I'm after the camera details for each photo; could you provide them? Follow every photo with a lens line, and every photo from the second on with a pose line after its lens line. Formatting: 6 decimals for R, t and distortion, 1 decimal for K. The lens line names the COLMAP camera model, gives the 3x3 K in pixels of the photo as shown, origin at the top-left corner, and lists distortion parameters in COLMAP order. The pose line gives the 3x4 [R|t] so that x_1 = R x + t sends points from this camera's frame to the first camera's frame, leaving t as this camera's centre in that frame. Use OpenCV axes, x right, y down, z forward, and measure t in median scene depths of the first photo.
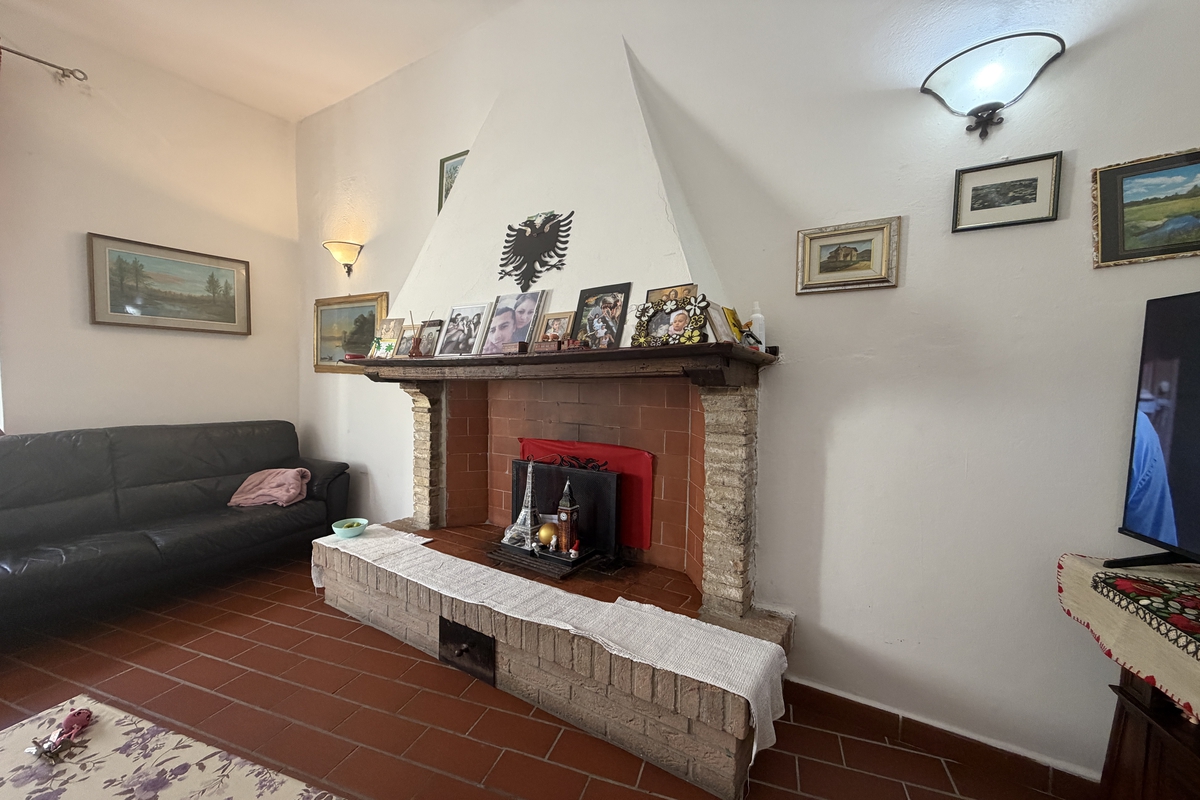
lens RADIAL K [[480.3, 0, 593.3], [0, 480.3, 402.3], [0, 0, 1]] dist [0.000440, -0.000227]
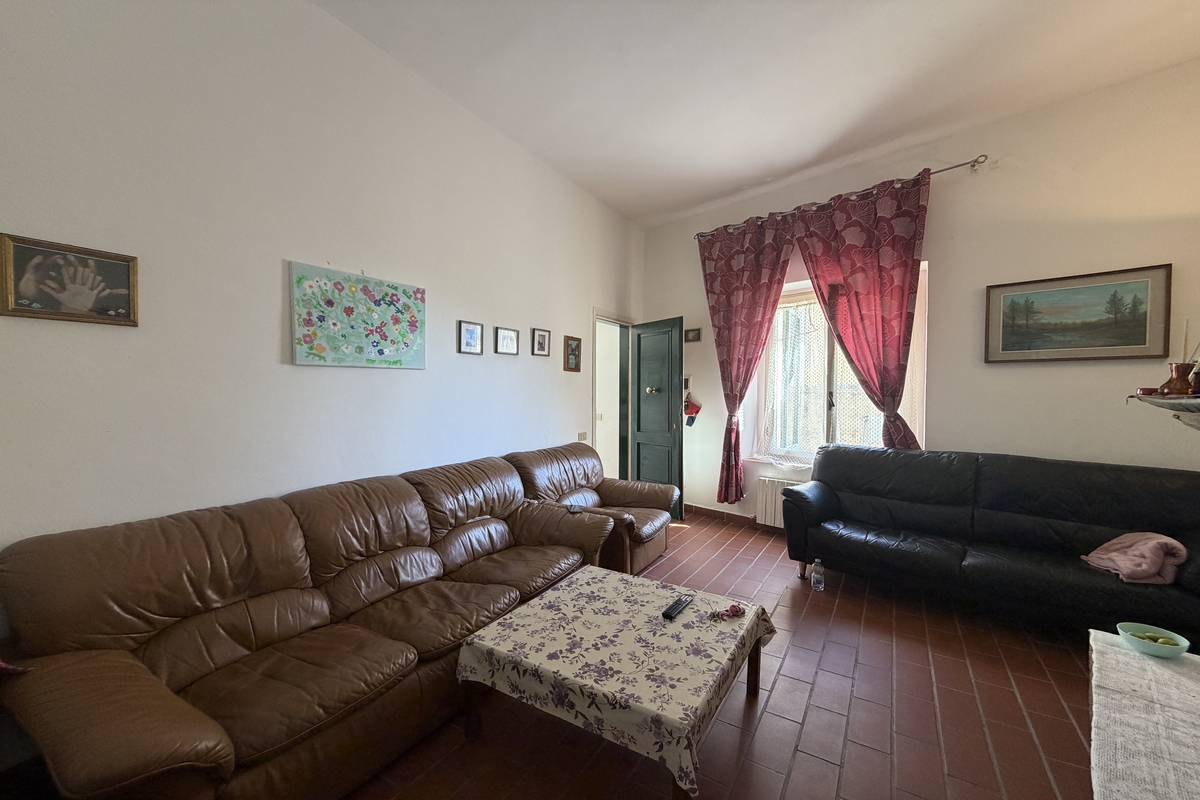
lens RADIAL K [[469.5, 0, 591.4], [0, 469.5, 398.8], [0, 0, 1]] dist [0.000608, 0.000115]
pose [[-0.216189, 0.005631, -0.976335, 0.382171], [-0.050564, 0.998577, 0.016956, -0.063925], [0.975041, 0.053033, -0.215597, 0.423062]]
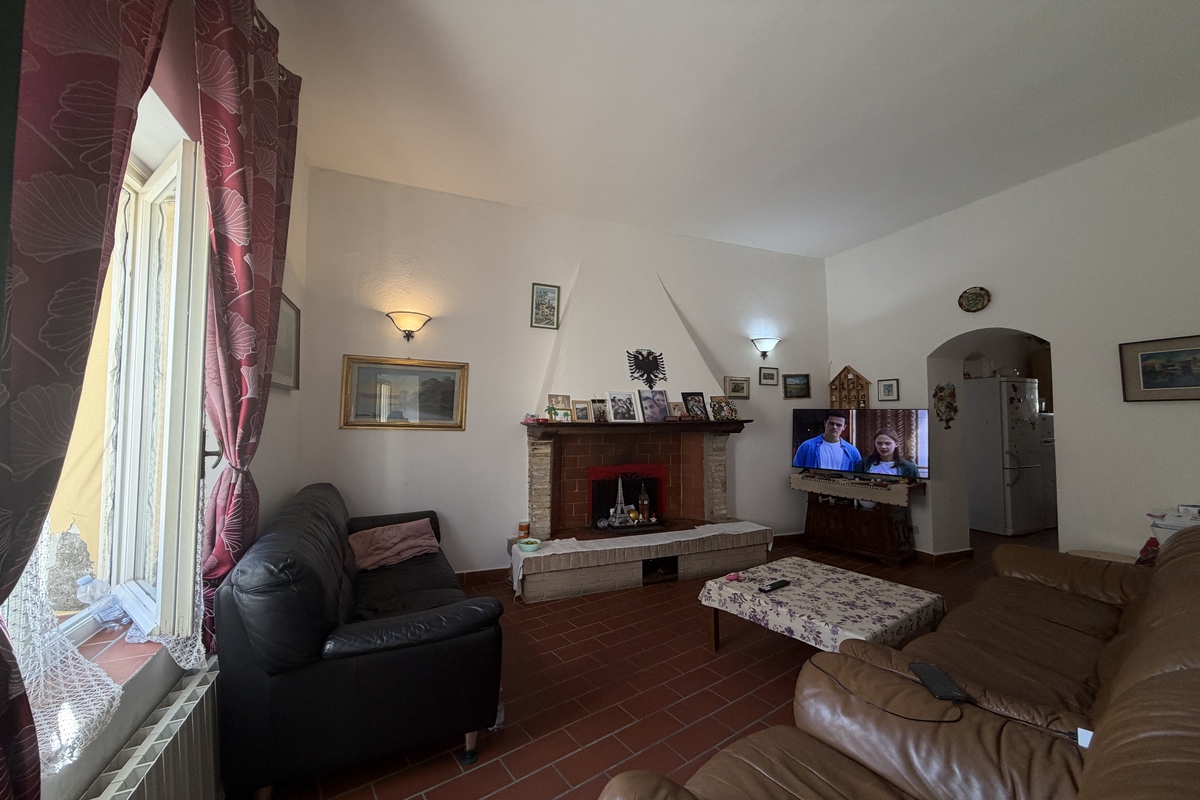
lens RADIAL K [[480.3, 0, 593.3], [0, 480.3, 402.3], [0, 0, 1]] dist [0.000440, -0.000227]
pose [[0.555304, 0.014750, 0.831517, -1.877041], [0.041712, 0.998090, -0.045561, -0.089460], [-0.830601, 0.059985, 0.553628, 0.082142]]
